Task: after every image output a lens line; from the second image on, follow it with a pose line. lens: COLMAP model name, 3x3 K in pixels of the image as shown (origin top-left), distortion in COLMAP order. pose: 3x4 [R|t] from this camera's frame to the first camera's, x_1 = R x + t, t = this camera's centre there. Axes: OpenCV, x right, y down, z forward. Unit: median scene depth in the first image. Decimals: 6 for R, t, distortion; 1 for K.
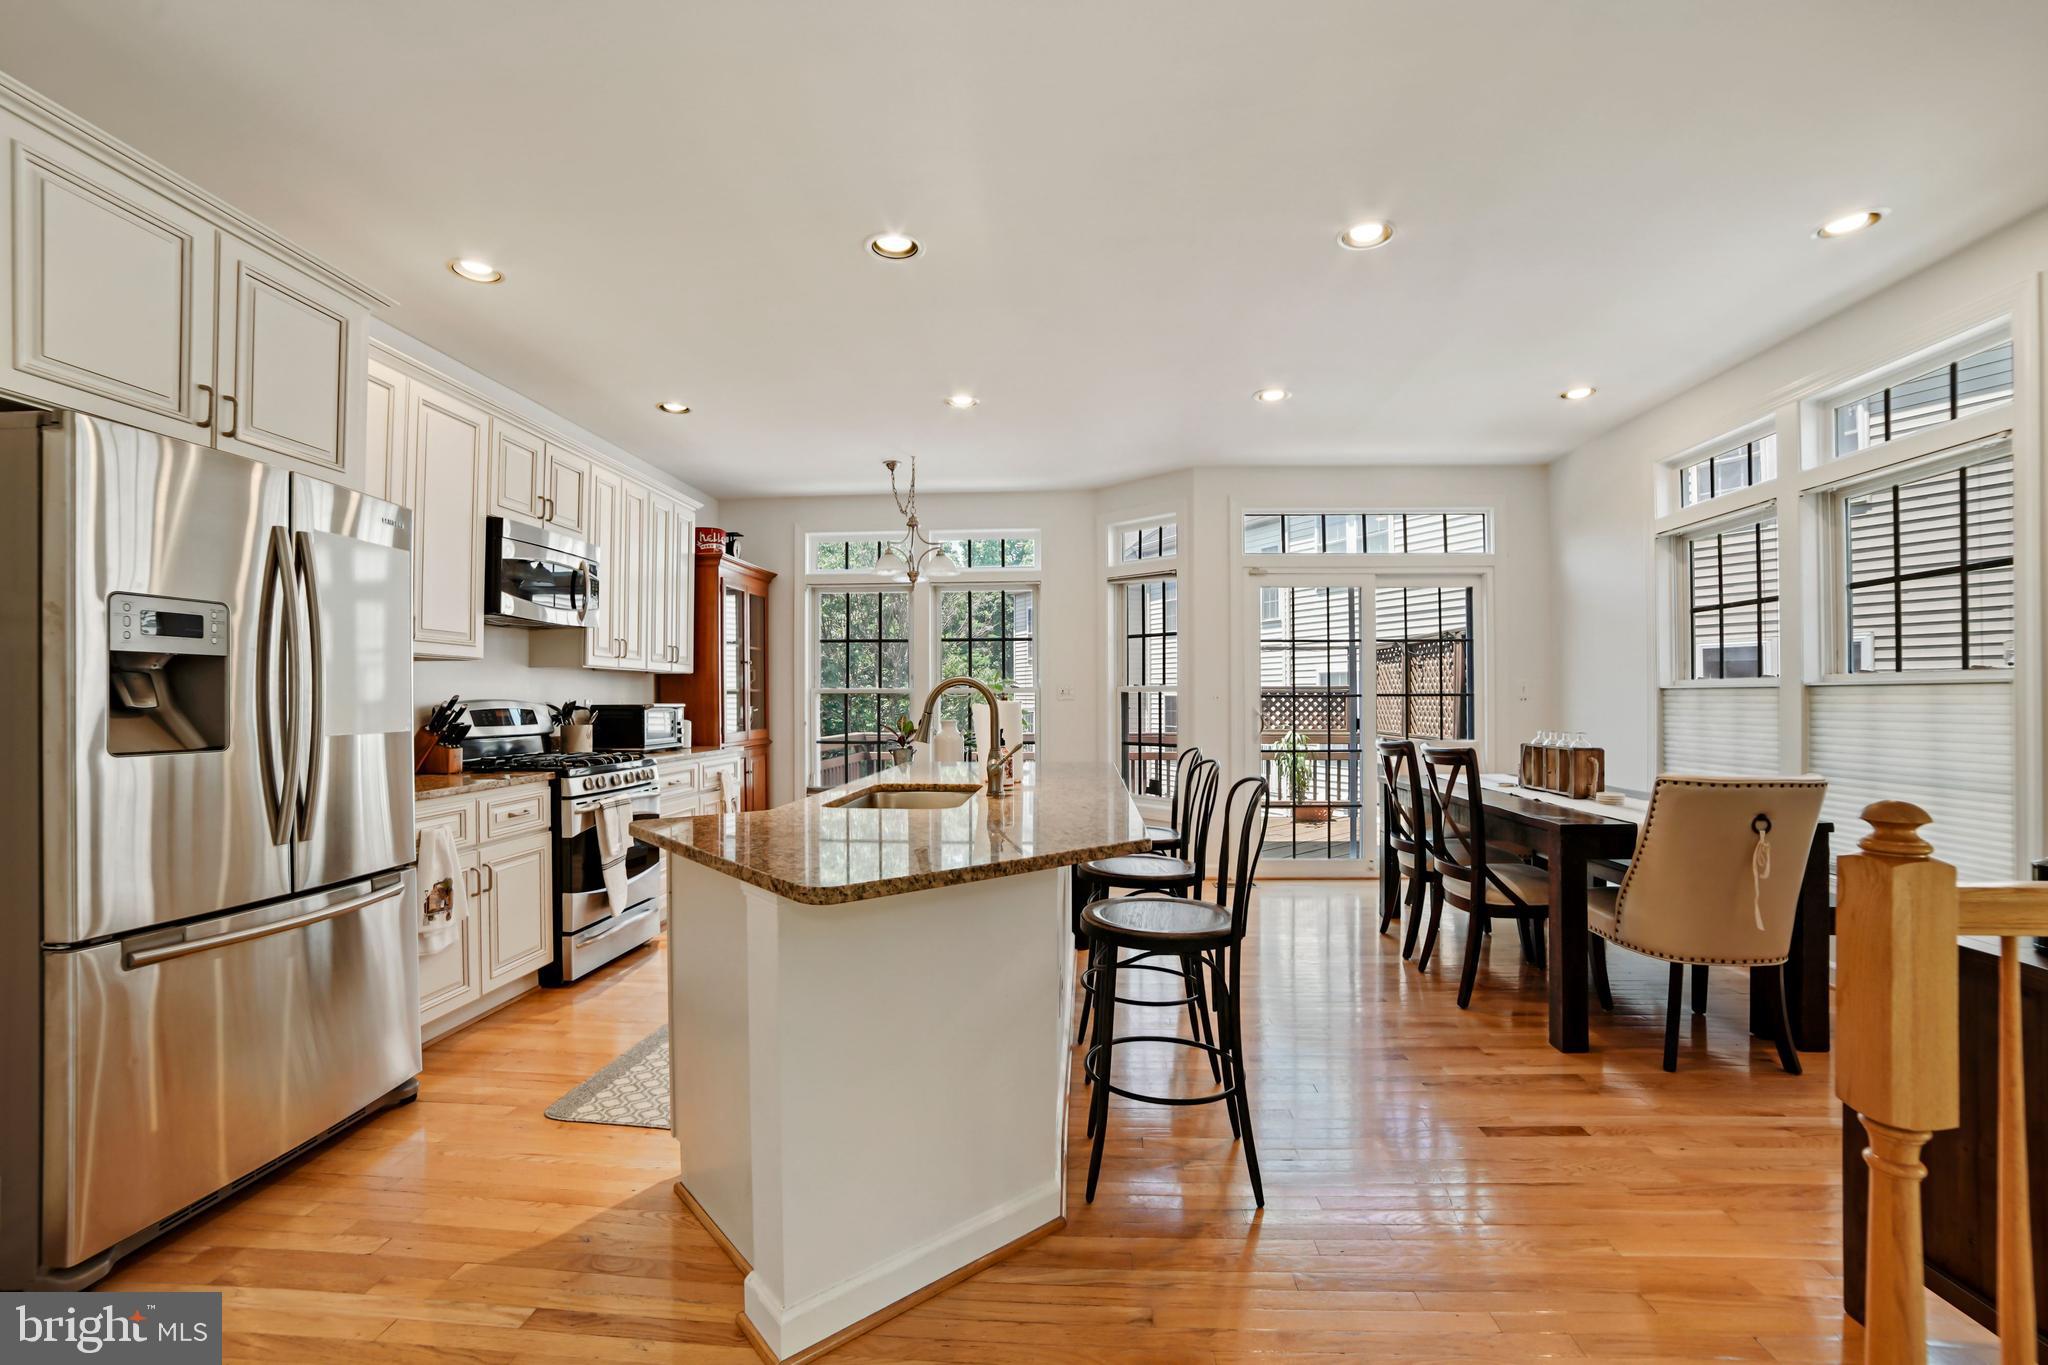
lens RADIAL K [[879.2, 0, 1021.5], [0, 879.2, 700.8], [0, 0, 1]] dist [-0.093237, 0.036875]
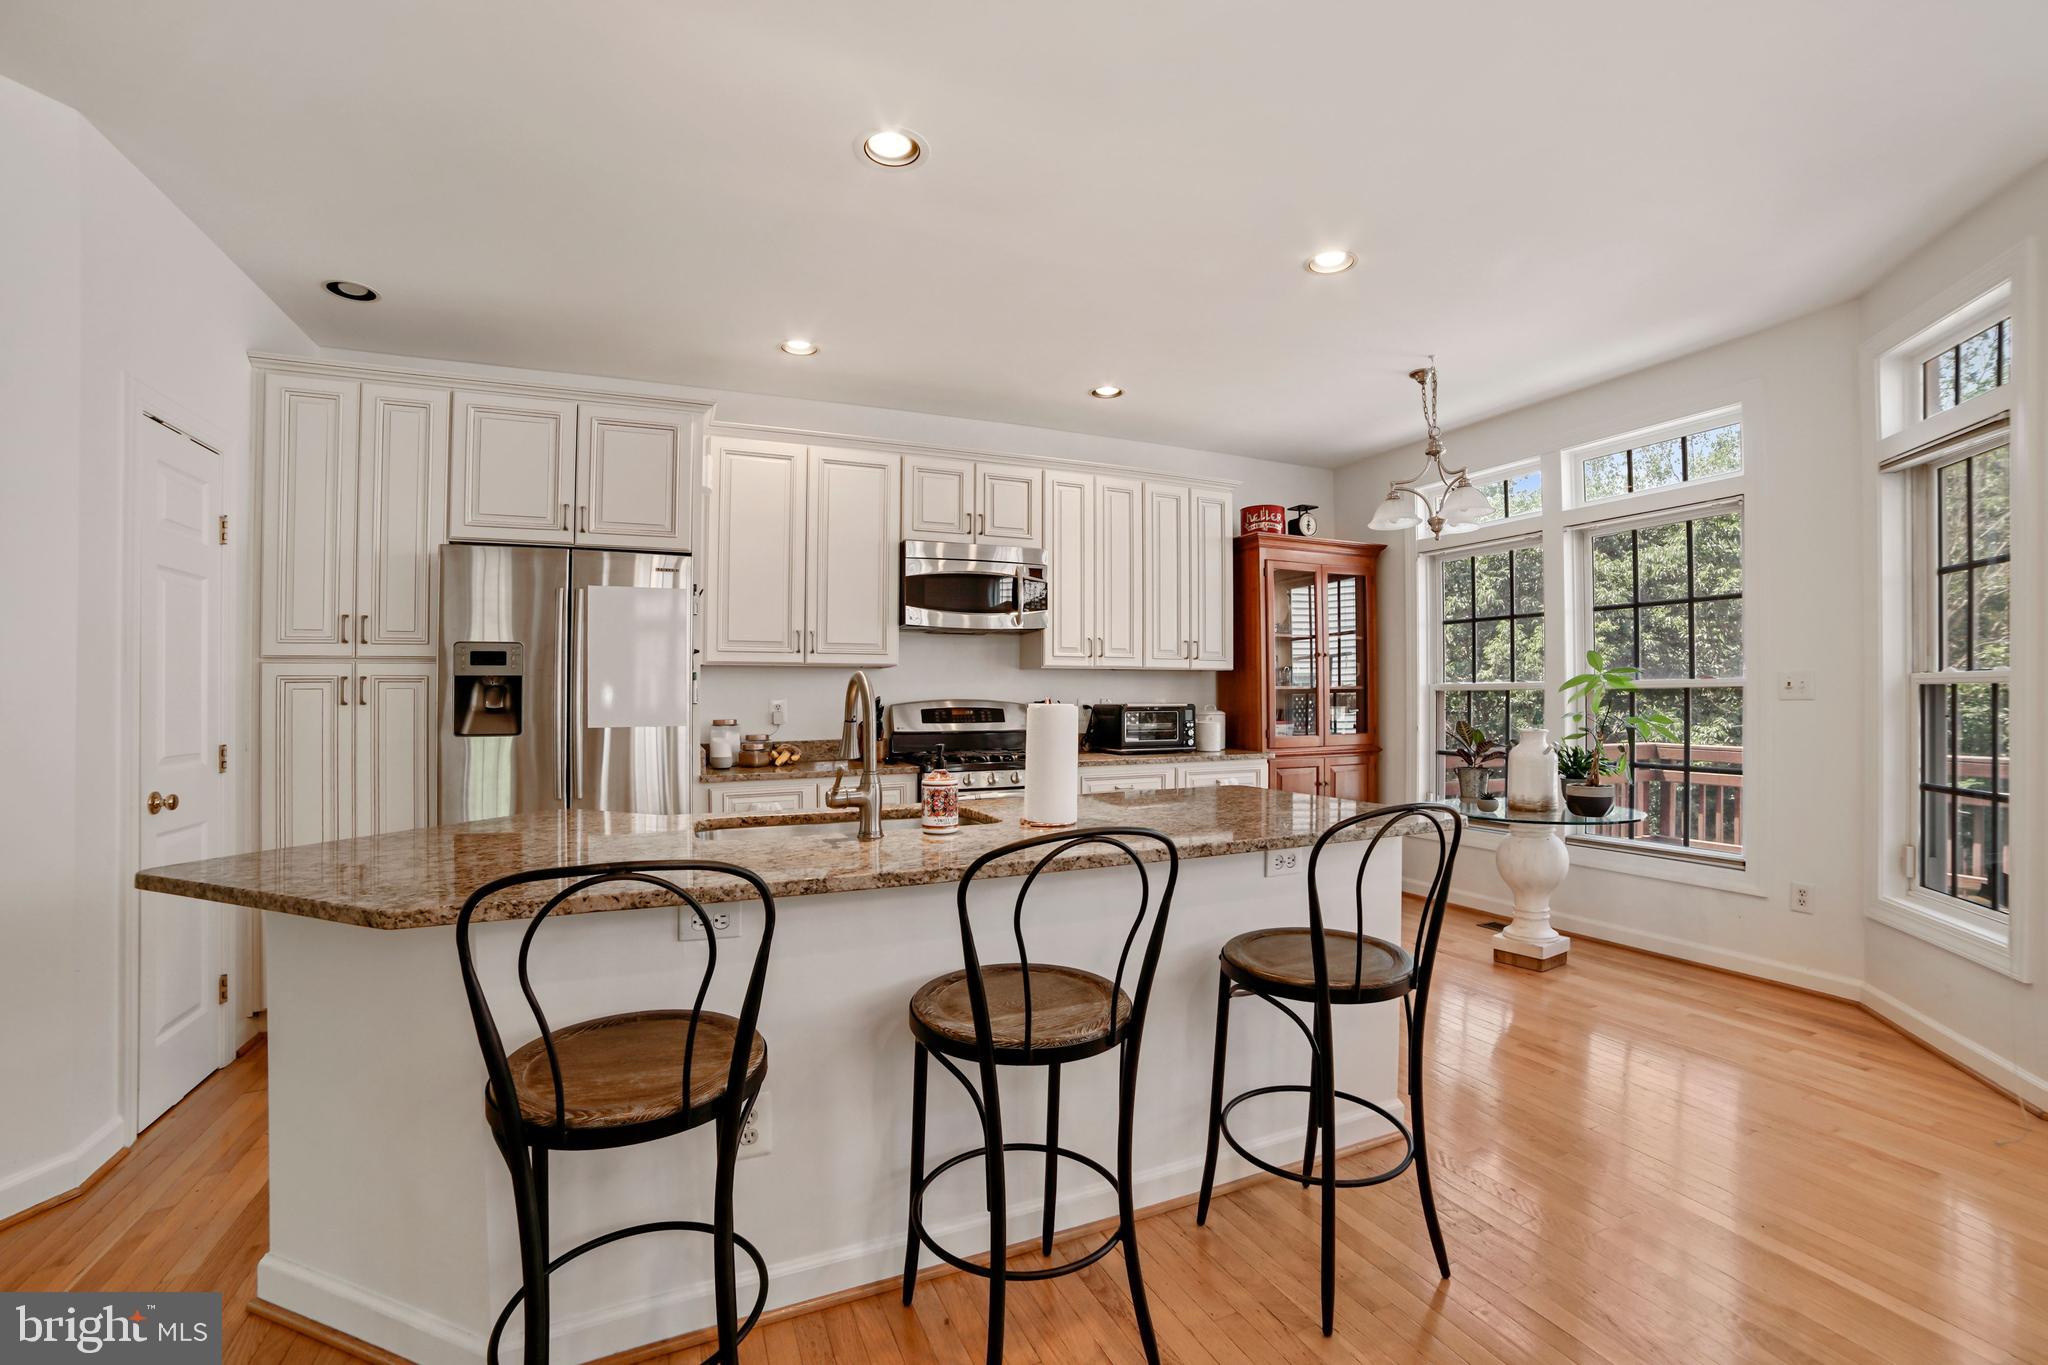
lens RADIAL K [[879.2, 0, 1021.5], [0, 879.2, 700.8], [0, 0, 1]] dist [-0.093237, 0.036875]
pose [[0.471864, 0.006601, -0.881647, 0.466254], [0.001471, 0.999965, 0.008273, -0.009767], [0.881670, -0.005200, 0.471837, 0.543187]]
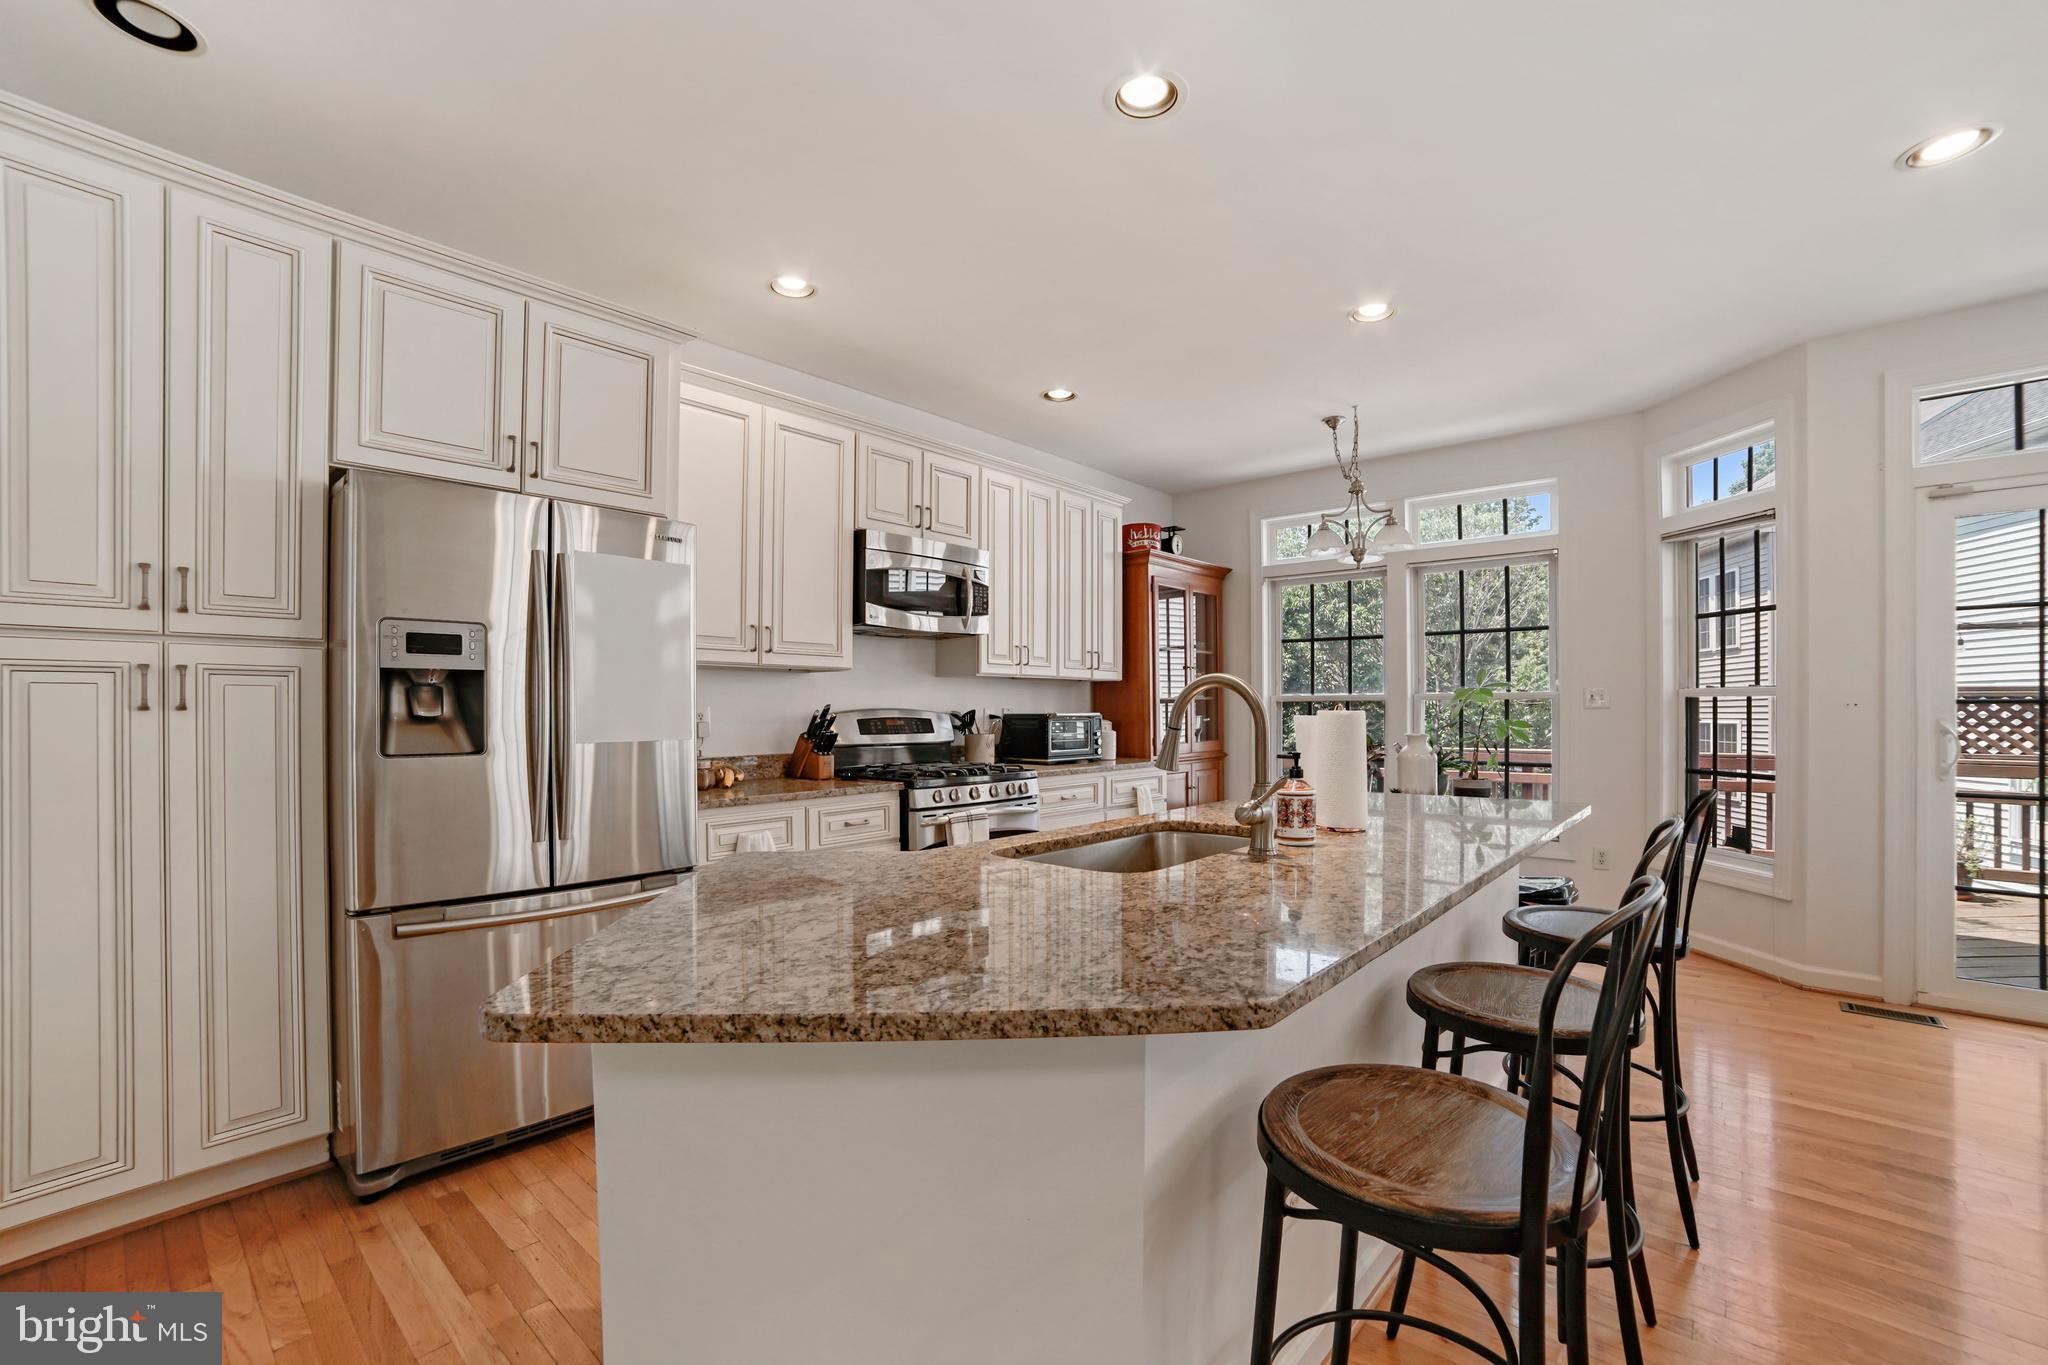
lens RADIAL K [[879.4, 0, 1035.4], [0, 879.4, 712.4], [0, 0, 1]] dist [-0.082062, 0.037276]
pose [[0.803555, 0.003805, -0.595218, 0.161900], [-0.001125, 0.999987, 0.004873, -0.002071], [0.595229, -0.003246, 0.803549, 0.263897]]
